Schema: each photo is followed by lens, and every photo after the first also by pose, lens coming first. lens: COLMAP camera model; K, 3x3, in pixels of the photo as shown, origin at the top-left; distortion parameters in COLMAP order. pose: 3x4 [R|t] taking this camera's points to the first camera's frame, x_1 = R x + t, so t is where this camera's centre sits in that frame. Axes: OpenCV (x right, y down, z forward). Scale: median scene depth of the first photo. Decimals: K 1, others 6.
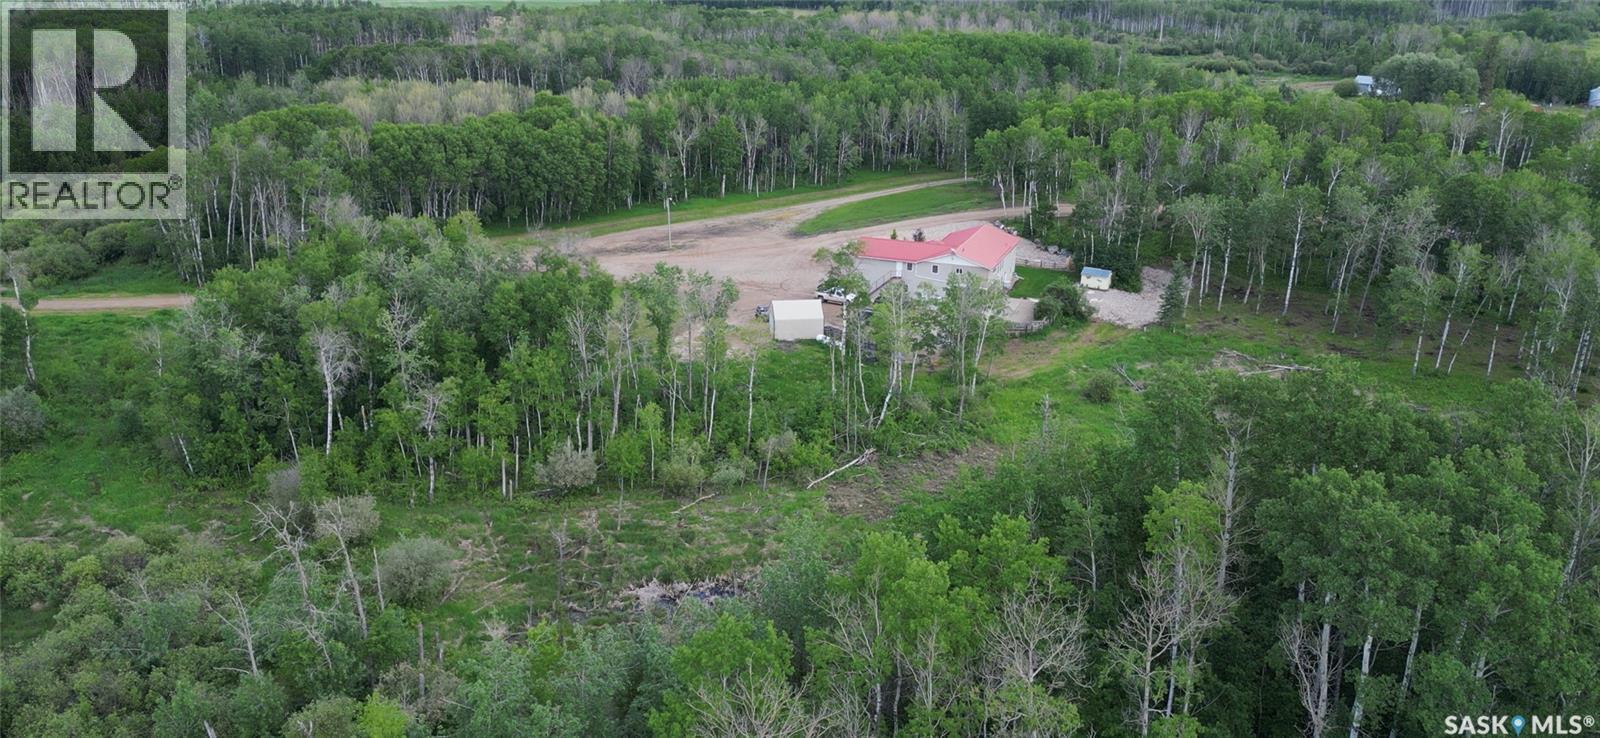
lens RADIAL K [[1272.0, 0, 849.6], [0, 1272.0, 368.2], [0, 0, 1]] dist [0.129682, -0.254892]
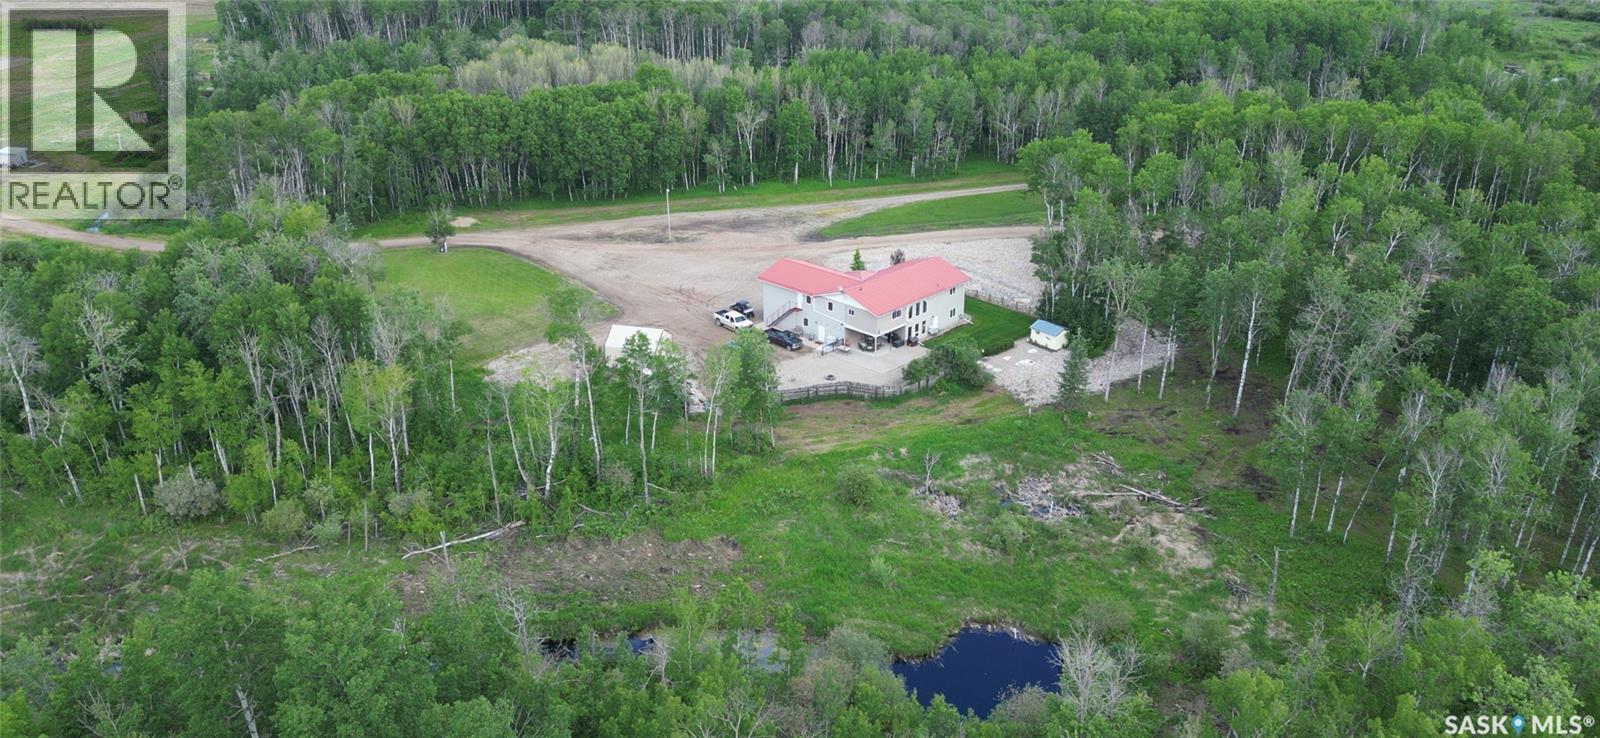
lens RADIAL K [[1253.6, 0, 821.4], [0, 1253.6, 369.3], [0, 0, 1]] dist [0.072144, -0.078061]
pose [[0.920710, 0.141796, -0.363575, 0.348773], [-0.119316, 0.989323, 0.083685, -0.096057], [0.371560, -0.033669, 0.927798, 0.161348]]
